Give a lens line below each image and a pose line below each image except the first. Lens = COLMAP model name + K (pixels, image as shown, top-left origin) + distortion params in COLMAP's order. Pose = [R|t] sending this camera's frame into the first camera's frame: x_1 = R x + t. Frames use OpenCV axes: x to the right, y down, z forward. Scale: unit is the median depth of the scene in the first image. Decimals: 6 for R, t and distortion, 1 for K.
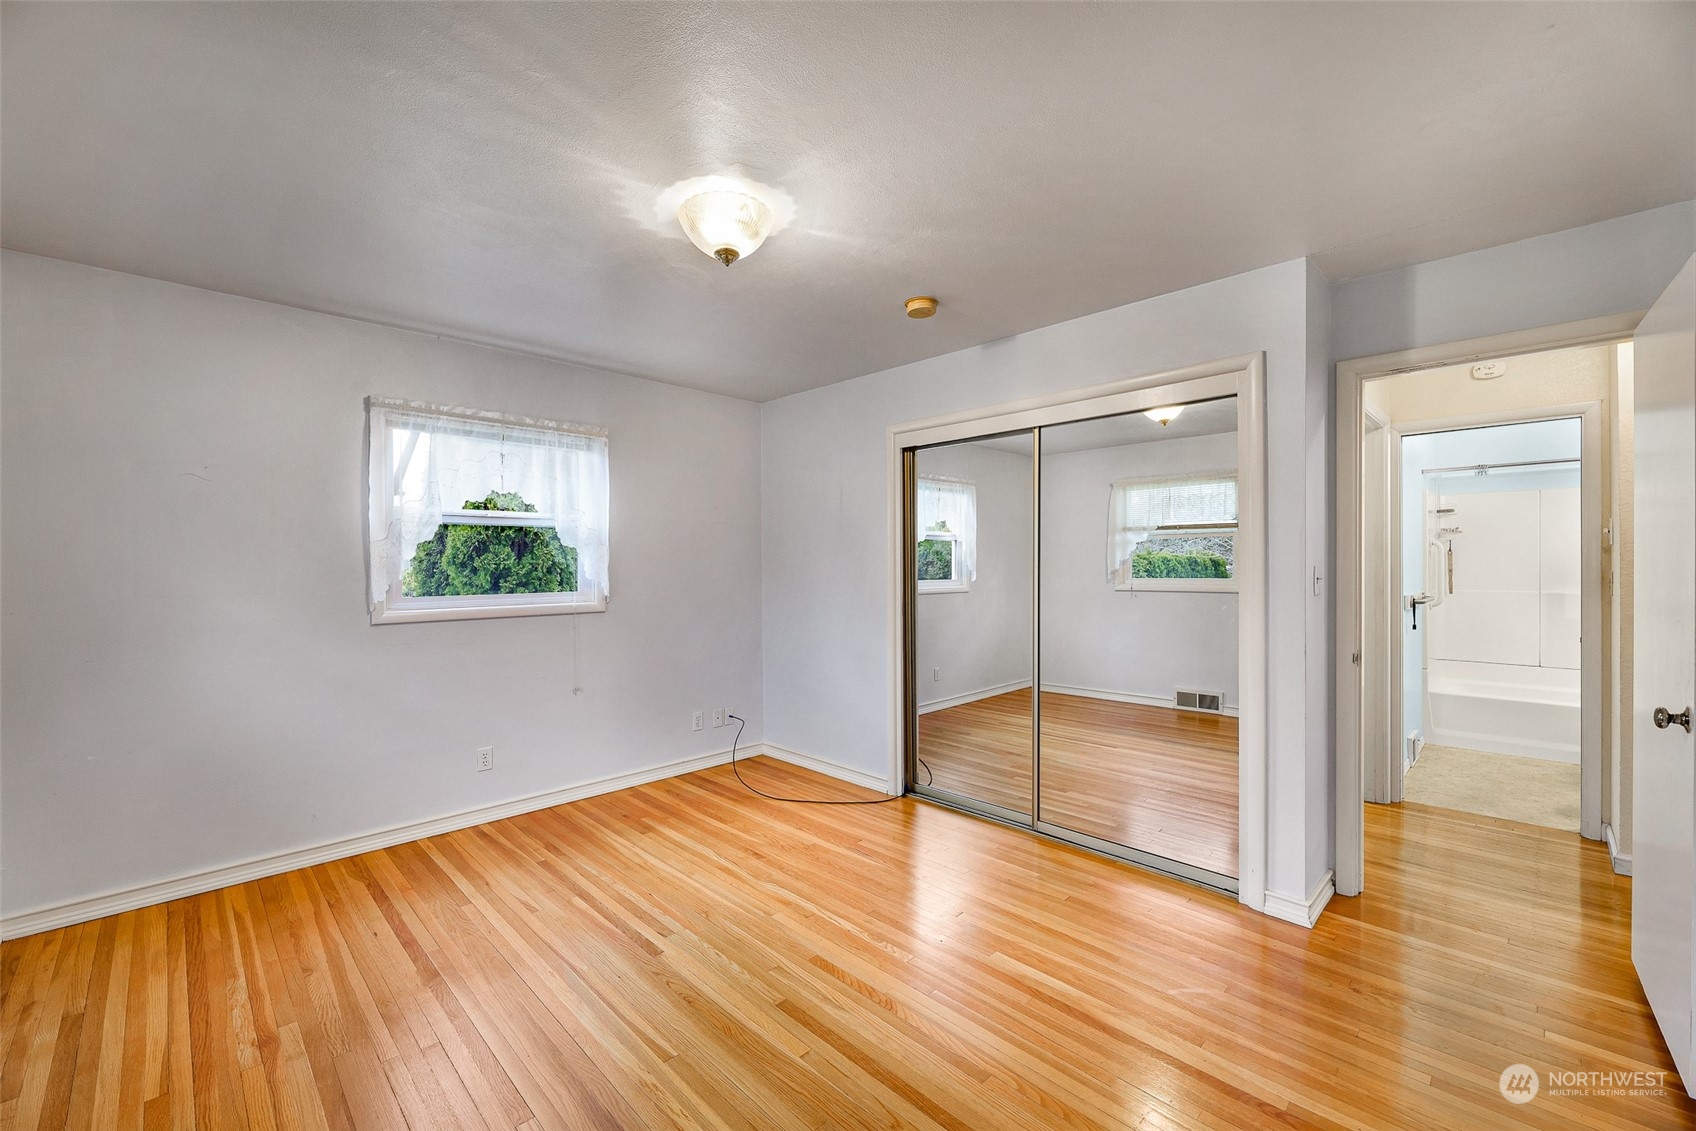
lens RADIAL K [[685.1, 0, 848.0], [0, 685.1, 565.5], [0, 0, 1]] dist [0.000646, -0.000131]
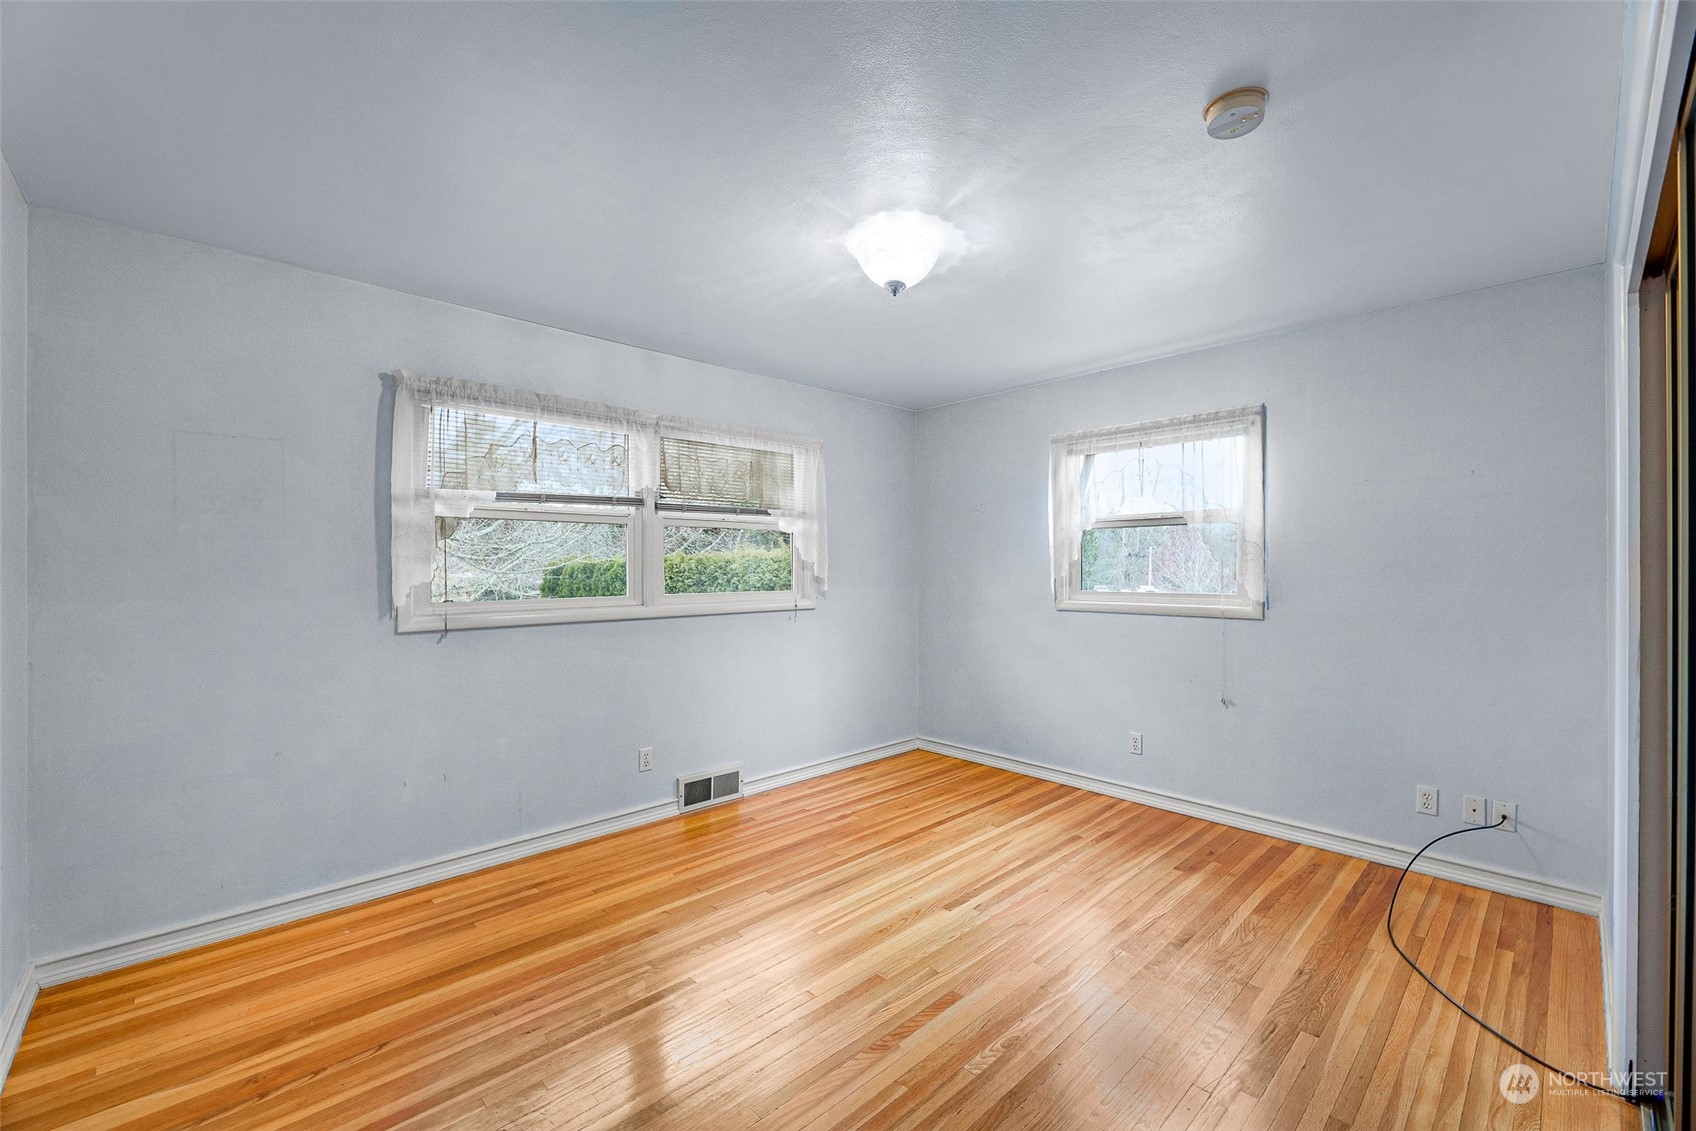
lens RADIAL K [[685.1, 0, 848.0], [0, 685.1, 565.5], [0, 0, 1]] dist [0.000646, -0.000131]
pose [[-0.015282, 0.003437, -0.999877, 0.621709], [0.000453, 0.999994, 0.003430, -0.002906], [0.999883, -0.000401, -0.015284, 0.622956]]
